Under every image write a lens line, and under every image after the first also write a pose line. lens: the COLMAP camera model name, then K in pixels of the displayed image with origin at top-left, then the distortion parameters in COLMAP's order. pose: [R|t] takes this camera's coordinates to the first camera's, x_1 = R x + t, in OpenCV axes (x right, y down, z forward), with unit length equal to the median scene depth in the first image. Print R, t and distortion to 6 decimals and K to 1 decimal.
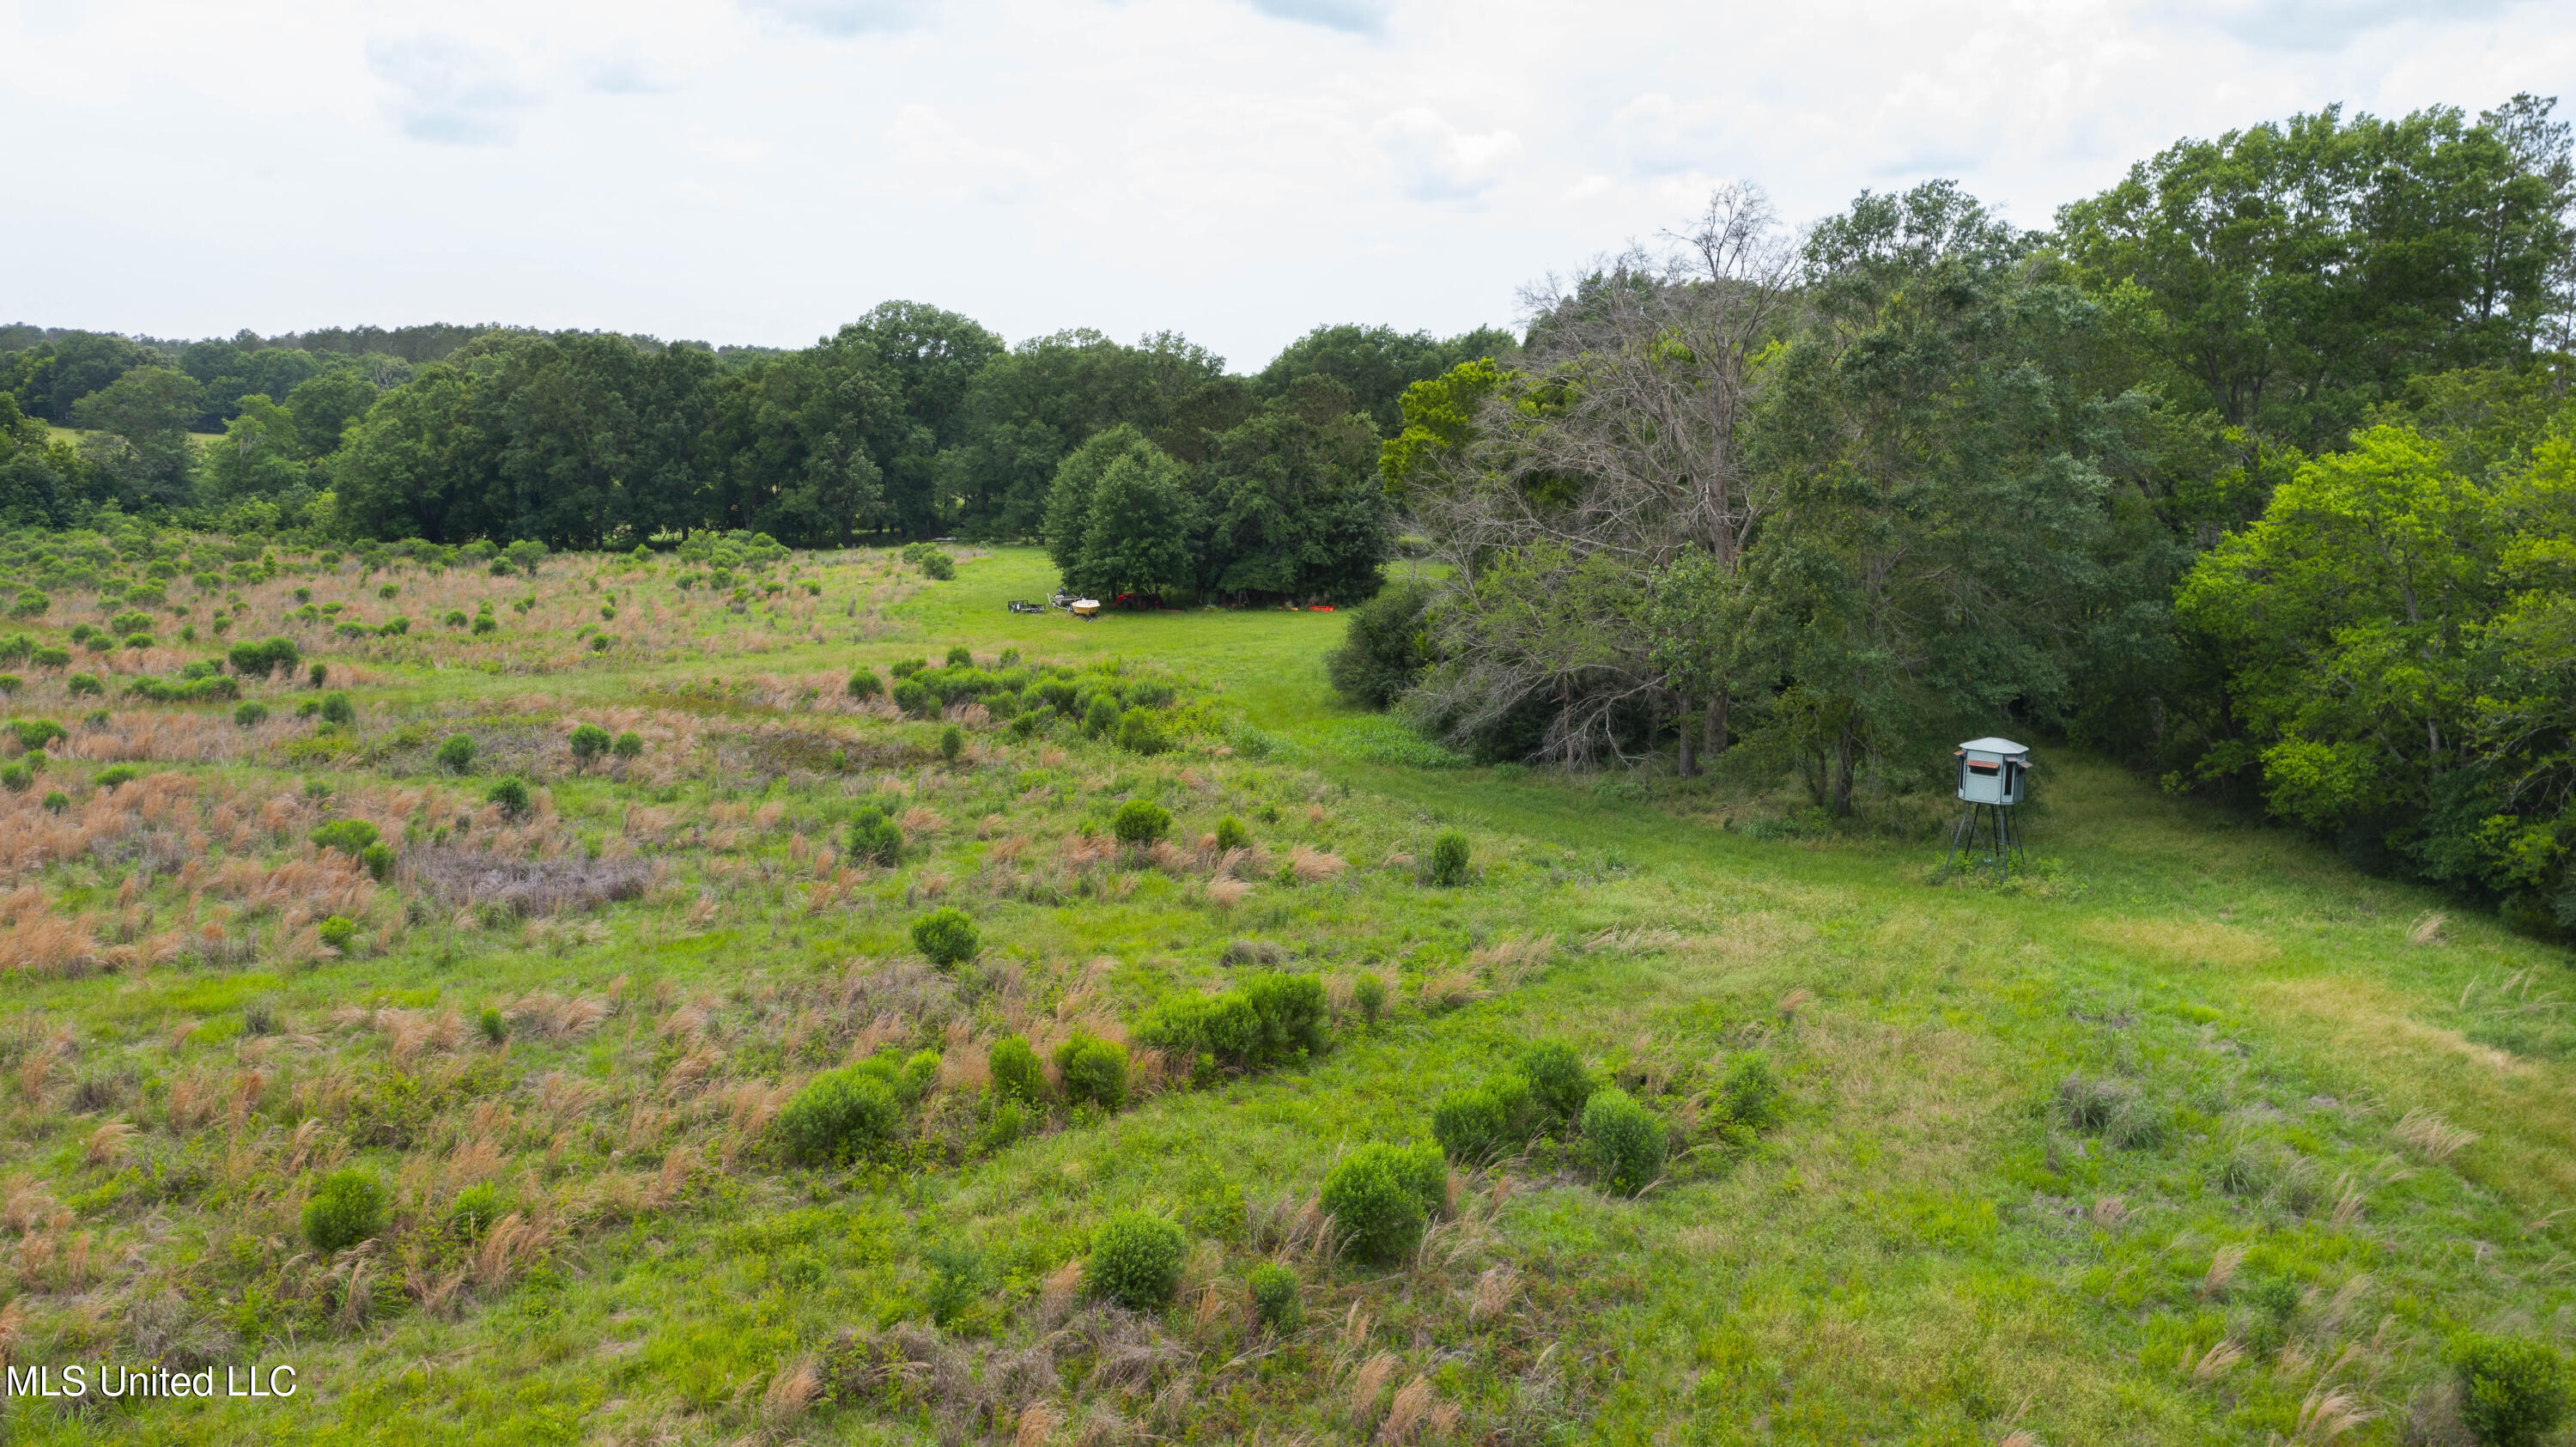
lens RADIAL K [[2115.3, 0, 1298.4], [0, 2115.3, 721.8], [0, 0, 1]] dist [0.006744, -0.013256]
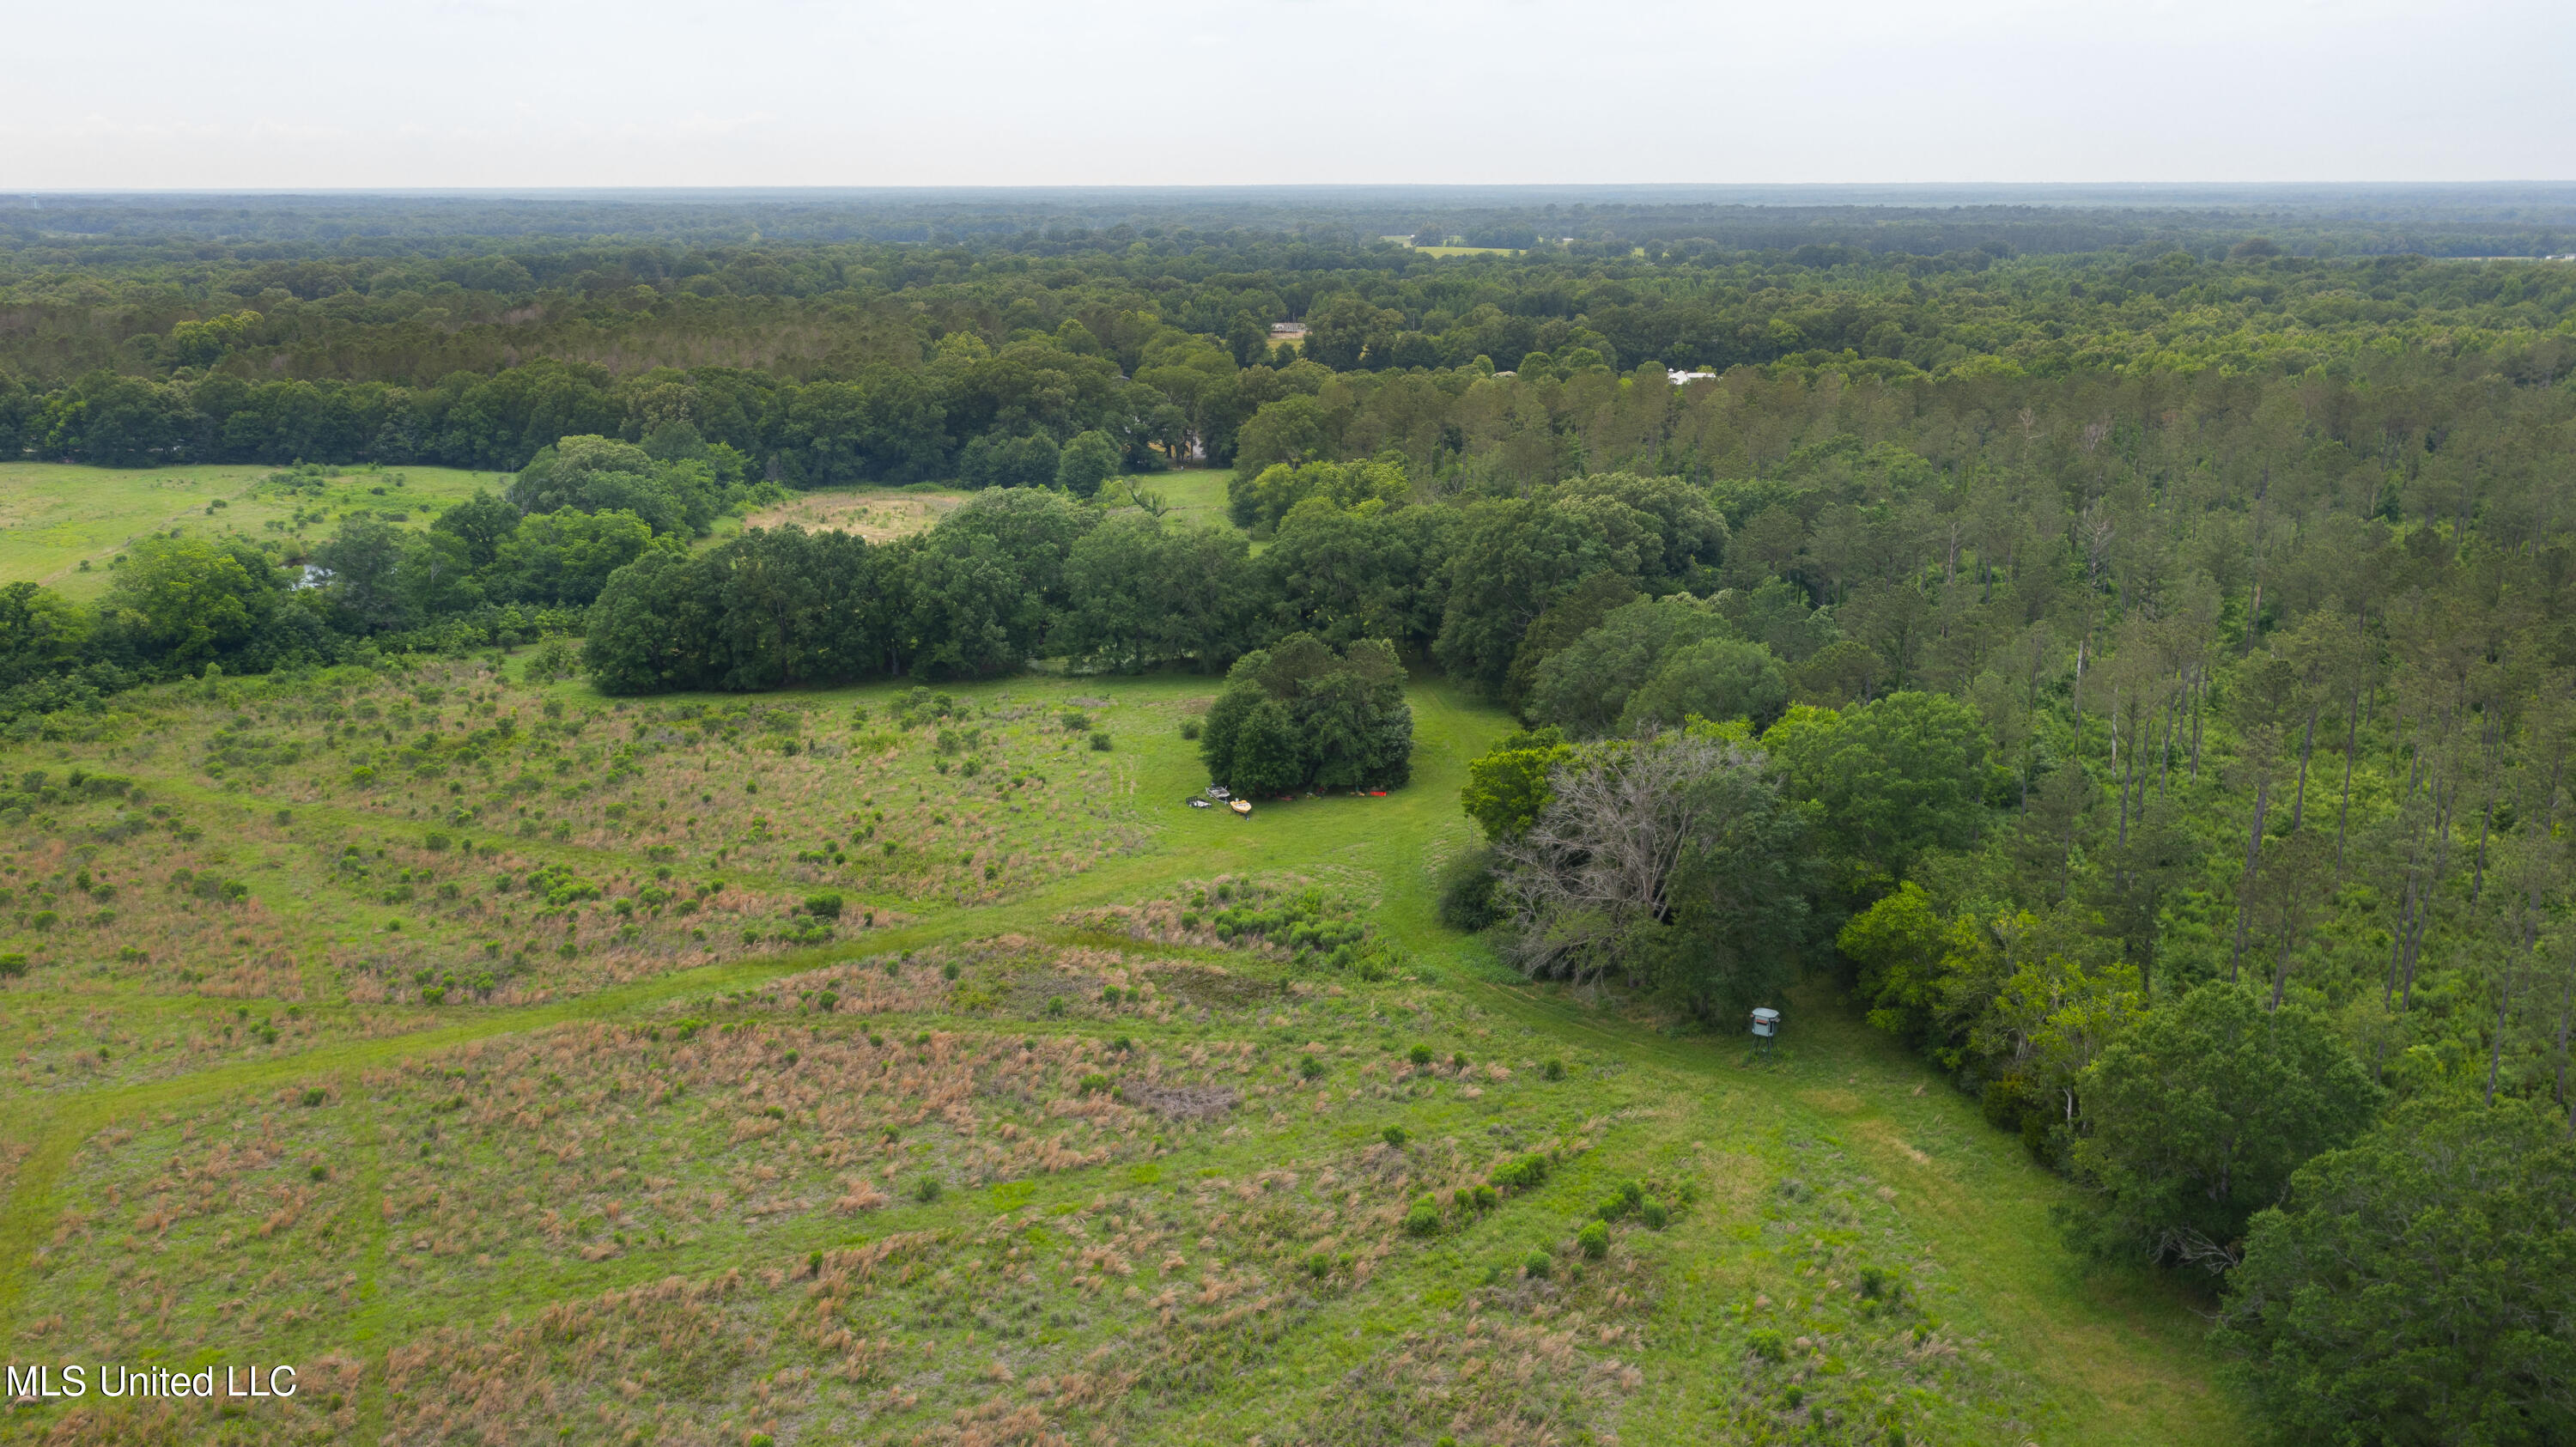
lens RADIAL K [[2115.3, 0, 1280.3], [0, 2115.3, 725.8], [0, 0, 1]] dist [0.006744, -0.013256]
pose [[0.996171, -0.055416, 0.067618, -0.517219], [0.049727, 0.995300, 0.083102, -0.732127], [-0.071905, -0.079421, 0.994244, -1.867874]]
